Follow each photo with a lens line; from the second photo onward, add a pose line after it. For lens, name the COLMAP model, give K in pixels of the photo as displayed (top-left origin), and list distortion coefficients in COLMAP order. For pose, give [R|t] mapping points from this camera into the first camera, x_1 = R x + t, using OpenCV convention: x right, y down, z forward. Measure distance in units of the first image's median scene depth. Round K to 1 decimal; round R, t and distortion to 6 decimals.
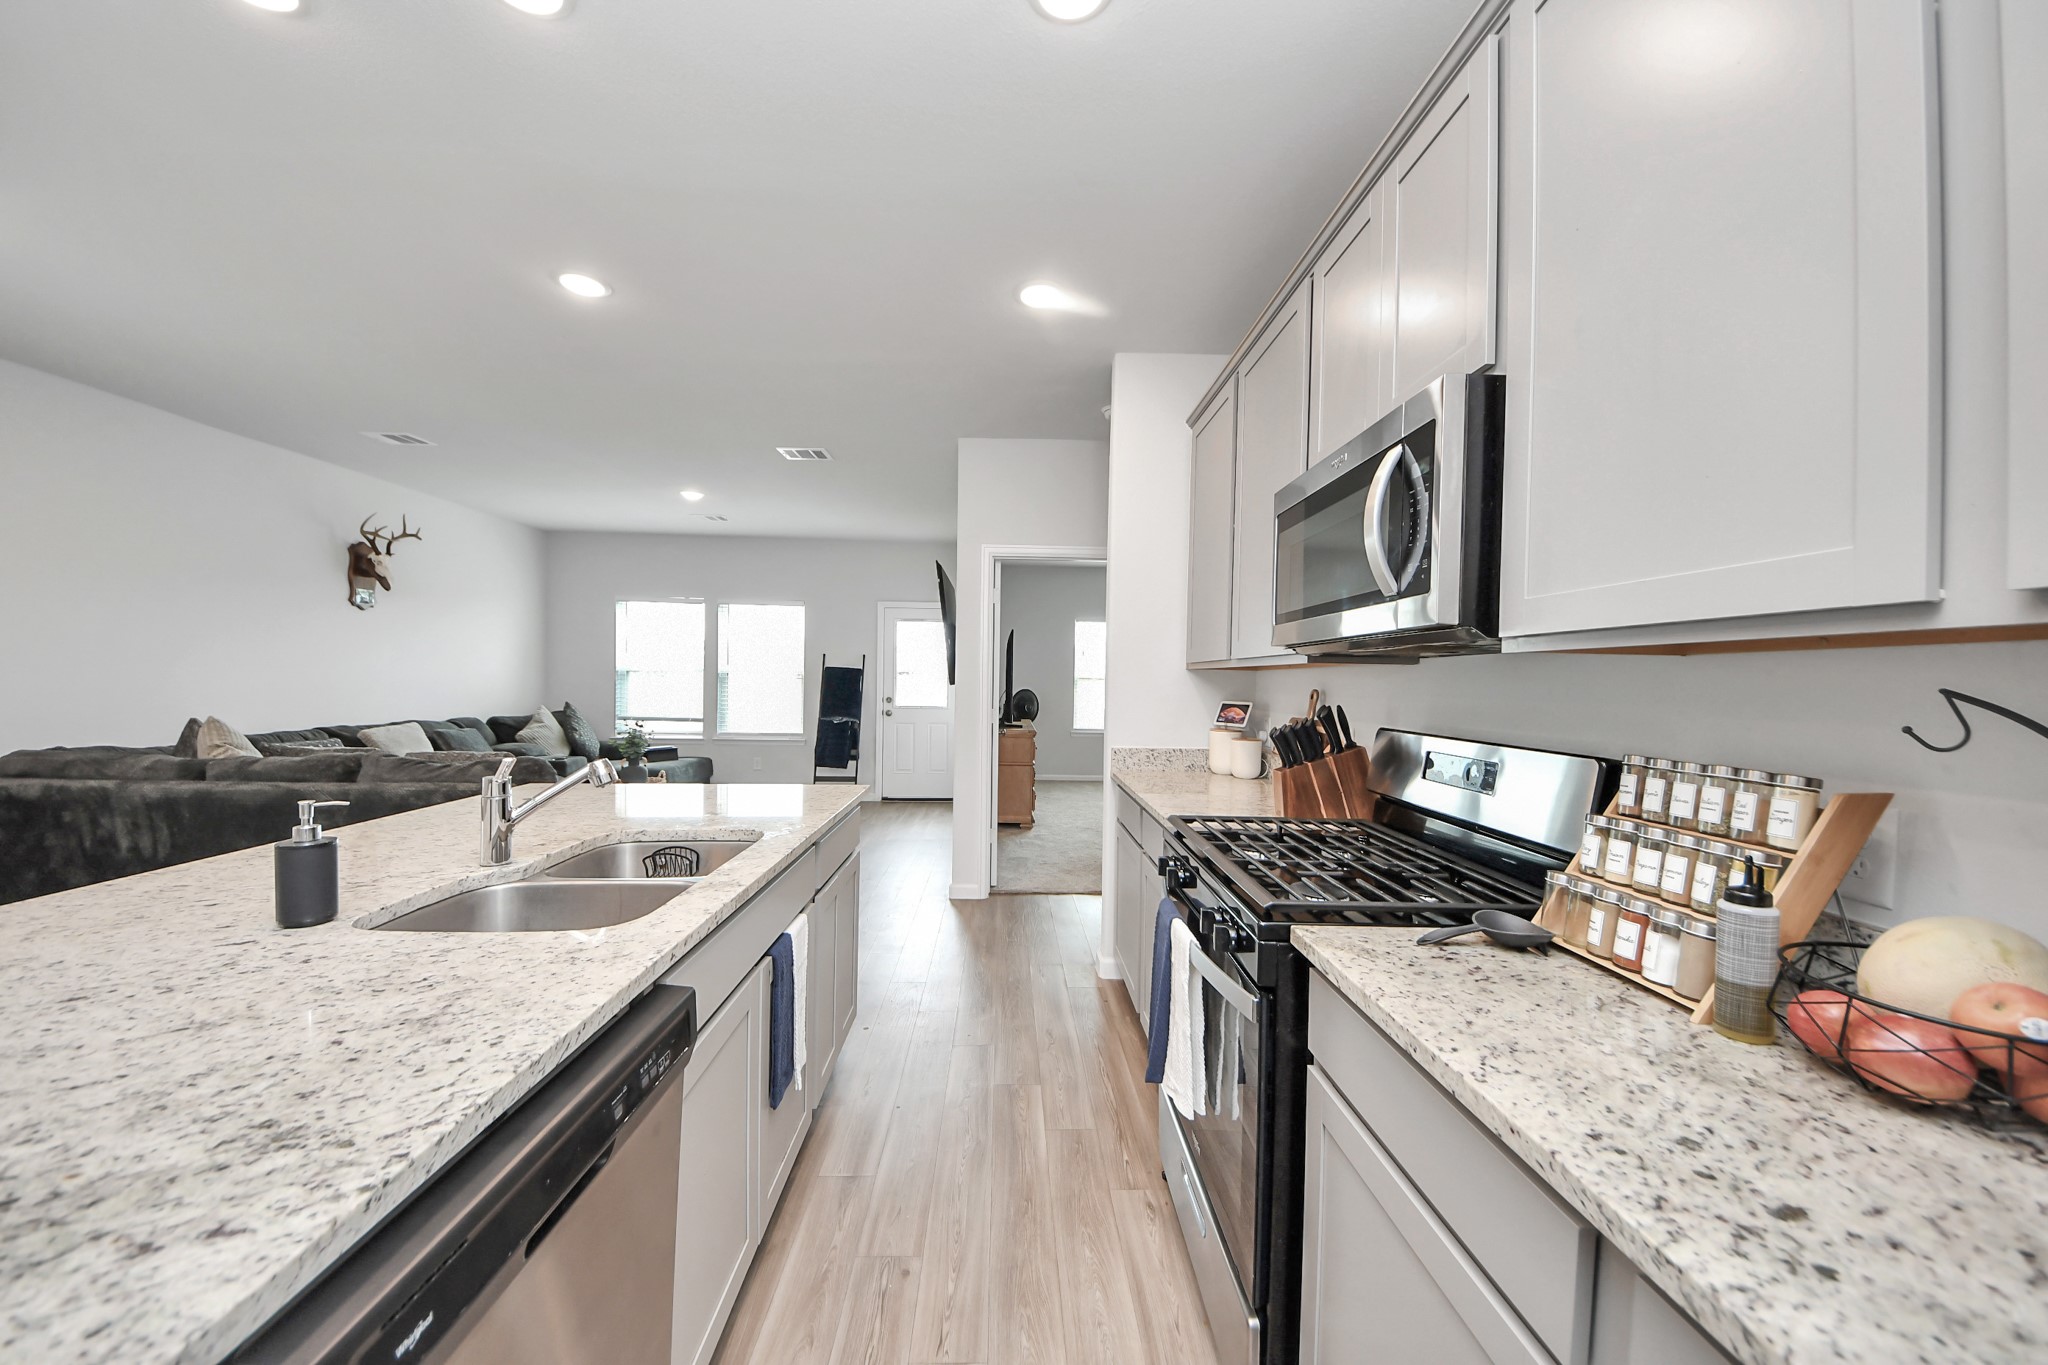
lens RADIAL K [[734.4, 0, 1026.4], [0, 734.4, 680.0], [0, 0, 1]] dist [0.024395, -0.015270]
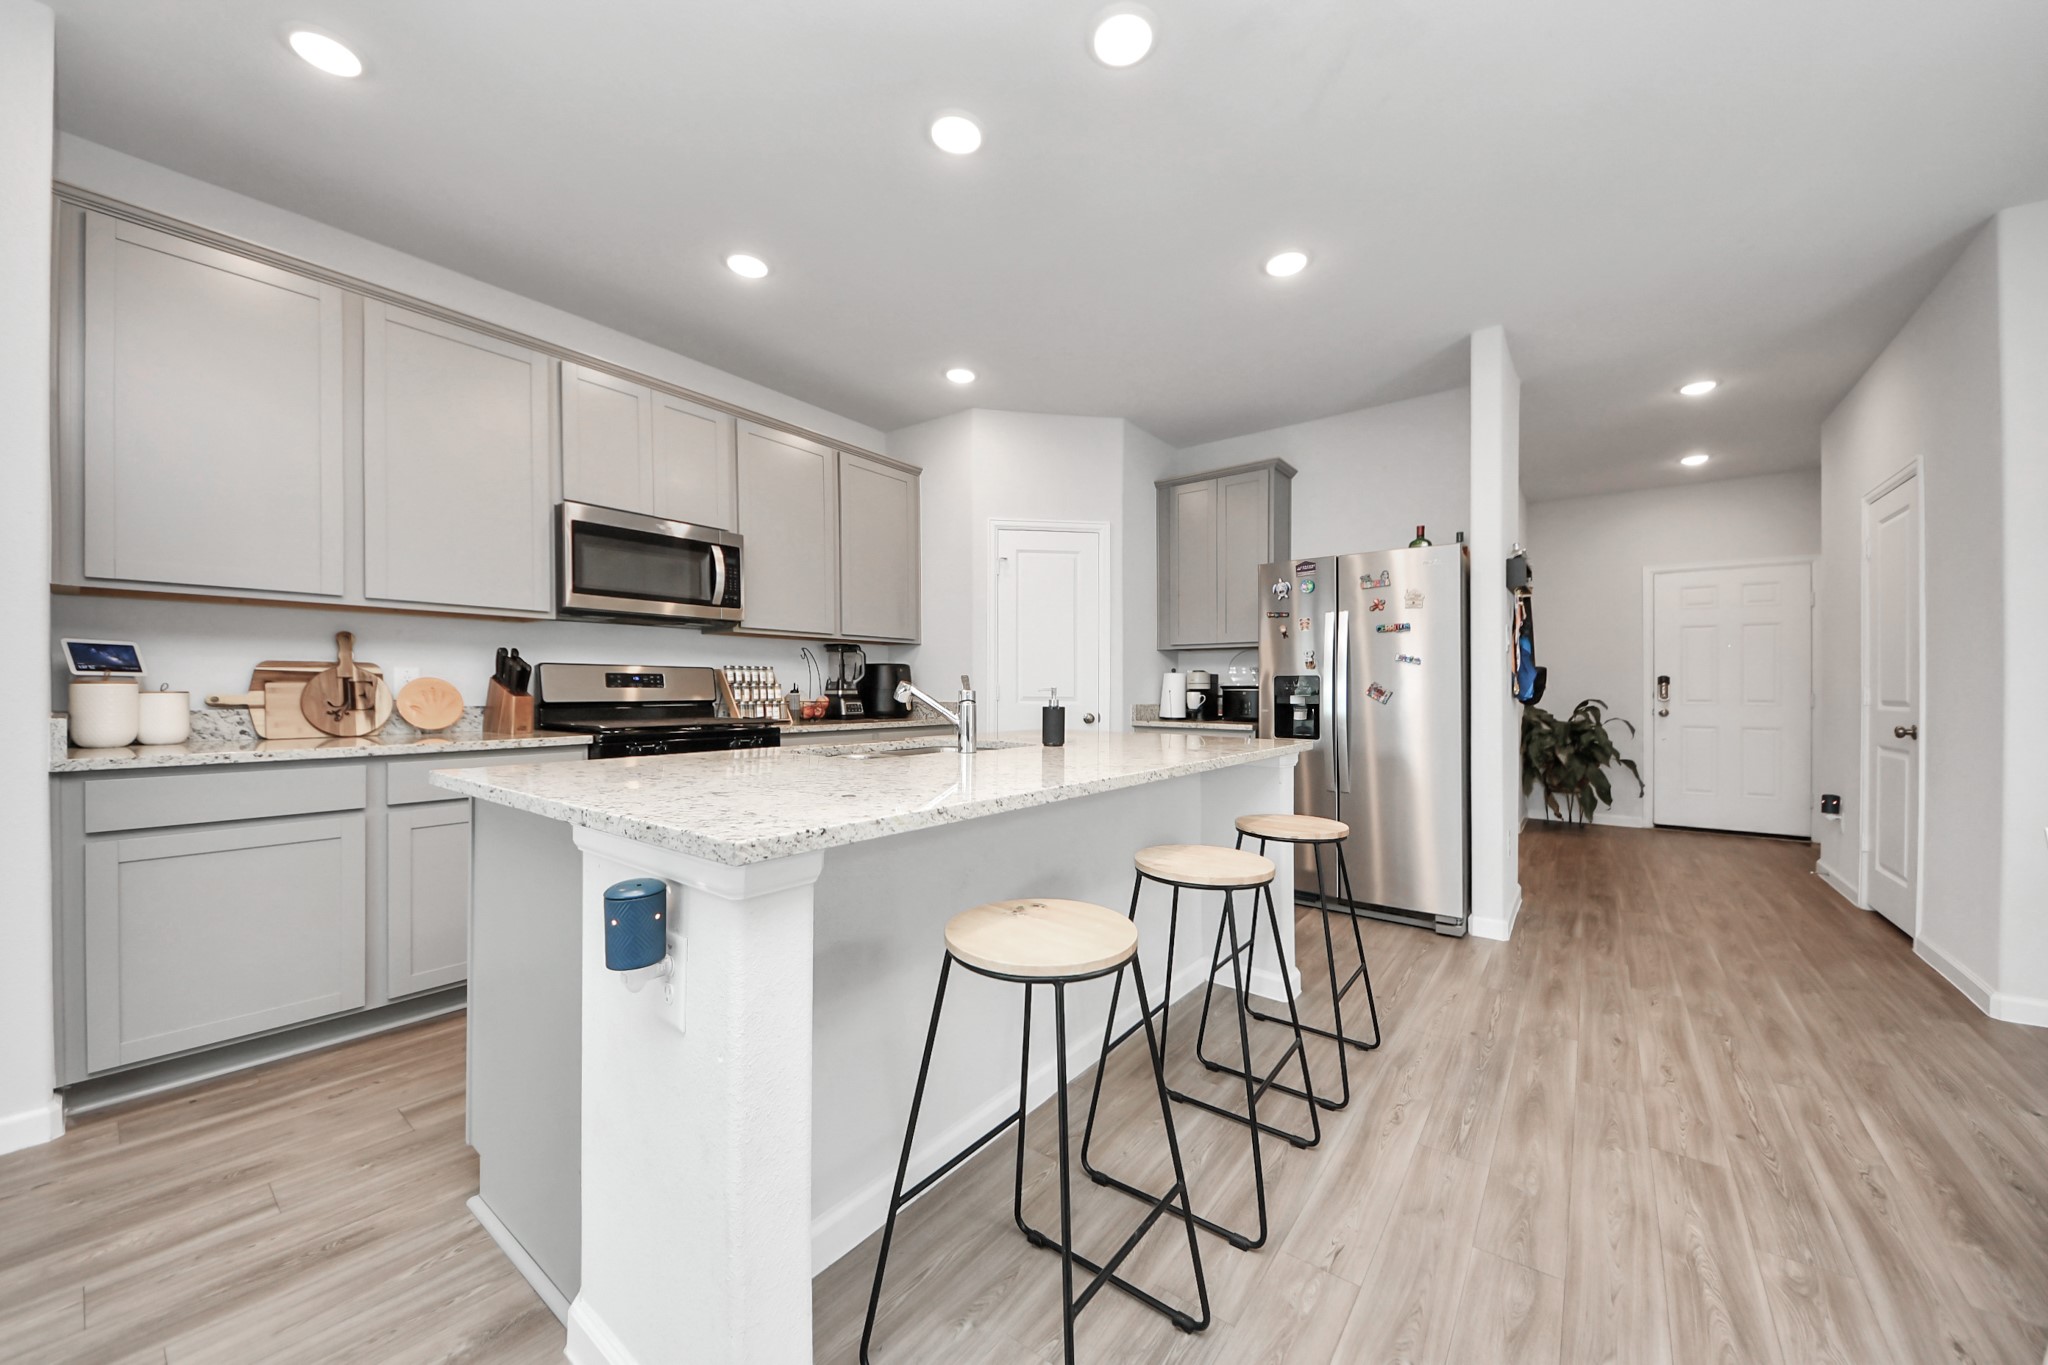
lens RADIAL K [[739.2, 0, 1032.2], [0, 739.2, 686.7], [0, 0, 1]] dist [0.001170, -0.000421]
pose [[-0.780209, -0.014185, 0.625358, -0.826469], [-0.012155, 0.999898, 0.007516, 0.056700], [-0.625401, -0.001737, -0.780302, 0.989821]]
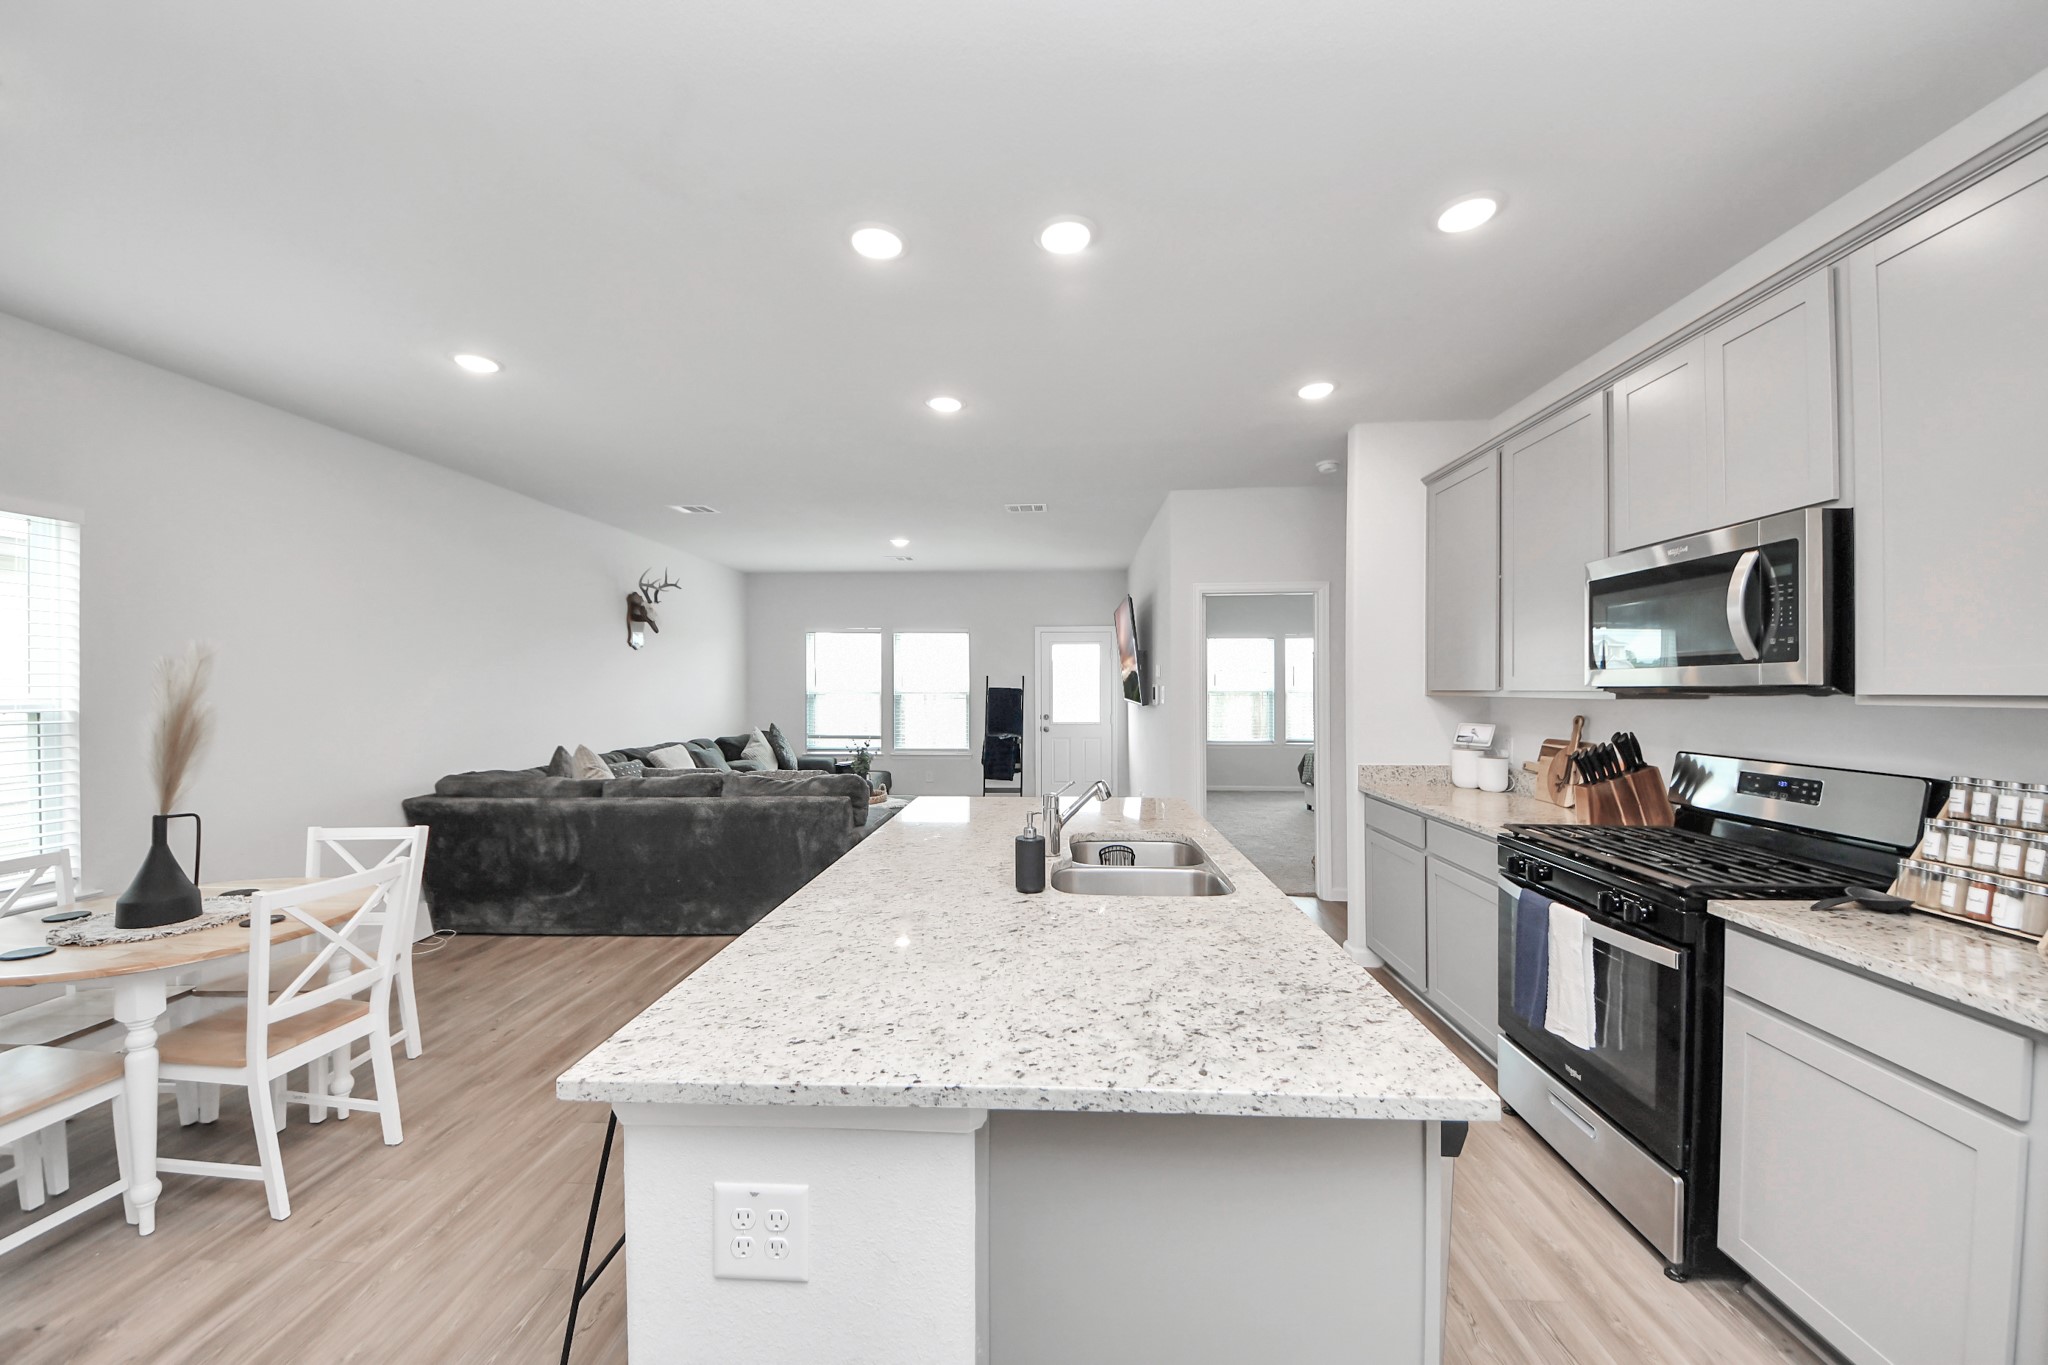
lens RADIAL K [[734.4, 0, 1026.4], [0, 734.4, 680.0], [0, 0, 1]] dist [0.024395, -0.015270]
pose [[0.996795, -0.018121, -0.077917, -0.318151], [0.017225, 0.999778, -0.012156, -0.036449], [0.078120, 0.010775, 0.996886, -0.203494]]
